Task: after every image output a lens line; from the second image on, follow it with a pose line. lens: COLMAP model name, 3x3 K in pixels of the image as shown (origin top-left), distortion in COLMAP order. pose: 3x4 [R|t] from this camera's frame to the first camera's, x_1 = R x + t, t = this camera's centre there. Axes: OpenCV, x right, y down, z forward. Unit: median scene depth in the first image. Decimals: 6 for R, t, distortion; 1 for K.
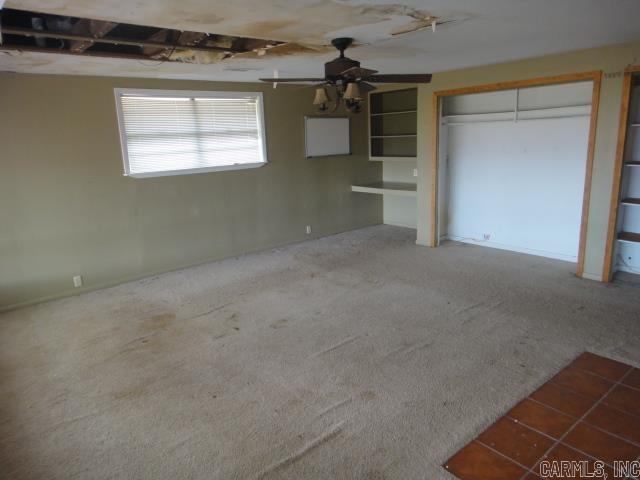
lens RADIAL K [[446.0, 0, 318.1], [0, 446.0, 237.6], [0, 0, 1]] dist [0.004985, 0.000870]
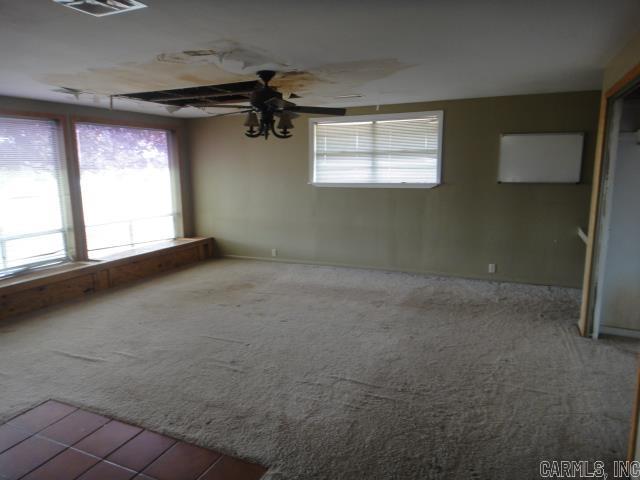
lens RADIAL K [[446.0, 0, 318.1], [0, 446.0, 237.6], [0, 0, 1]] dist [0.004985, 0.000870]
pose [[0.441564, 0.187766, -0.877363, 0.685567], [-0.206908, 0.972811, 0.104059, -0.114294], [0.873047, 0.135585, 0.468408, 0.388394]]
